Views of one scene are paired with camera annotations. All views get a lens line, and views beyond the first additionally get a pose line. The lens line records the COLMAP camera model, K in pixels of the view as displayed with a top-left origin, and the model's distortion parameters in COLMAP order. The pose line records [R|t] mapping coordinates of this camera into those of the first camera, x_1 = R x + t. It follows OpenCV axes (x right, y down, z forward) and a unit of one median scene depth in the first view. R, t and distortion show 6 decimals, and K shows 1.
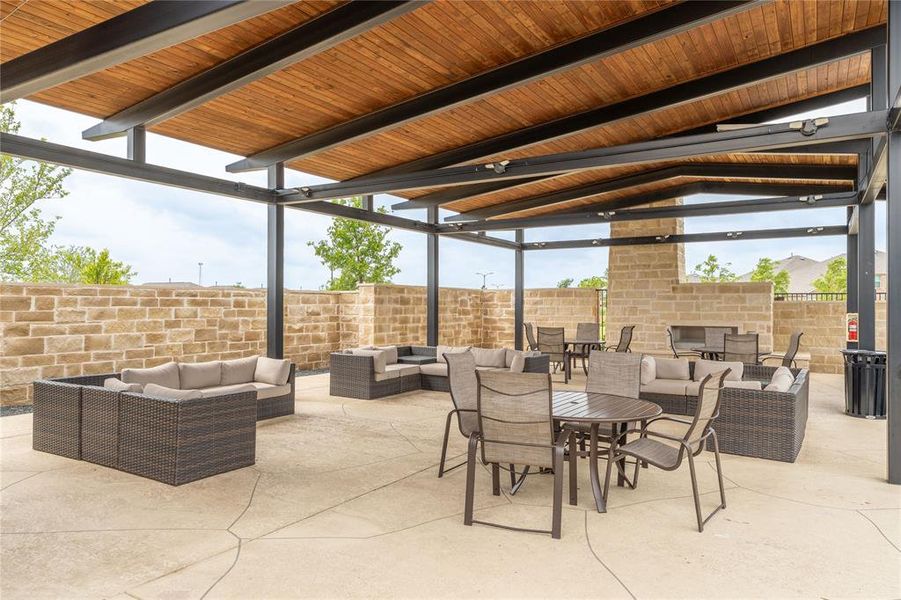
lens RADIAL K [[609.1, 0, 452.0], [0, 609.1, 302.0], [0, 0, 1]] dist [0.004474, -0.002414]
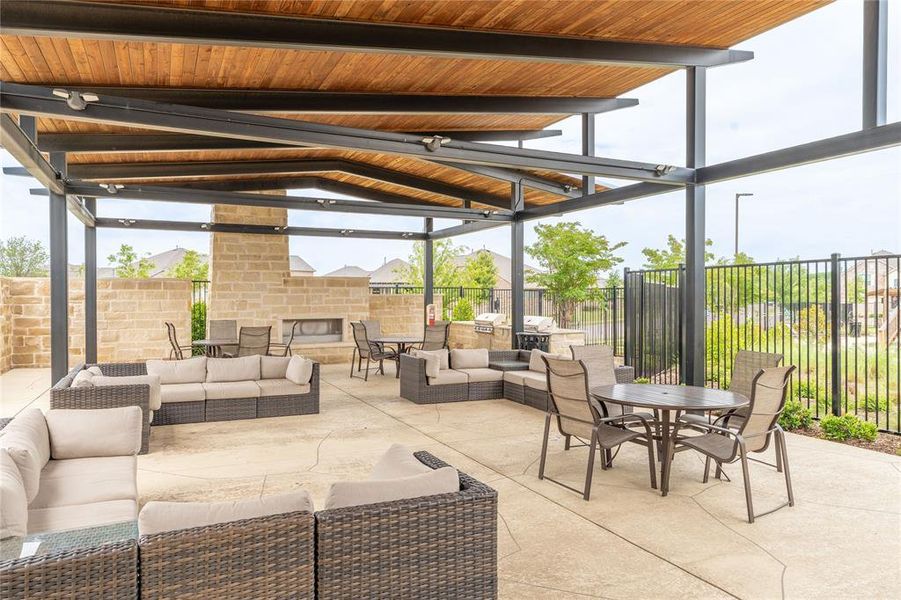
lens RADIAL K [[609.1, 0, 451.3], [0, 609.1, 297.3], [0, 0, 1]] dist [0.004474, -0.002414]
pose [[0.544323, -0.005829, 0.838855, -0.310694], [-0.001144, 0.999970, 0.007691, -0.004523], [-0.838875, -0.005146, 0.544300, 0.246360]]
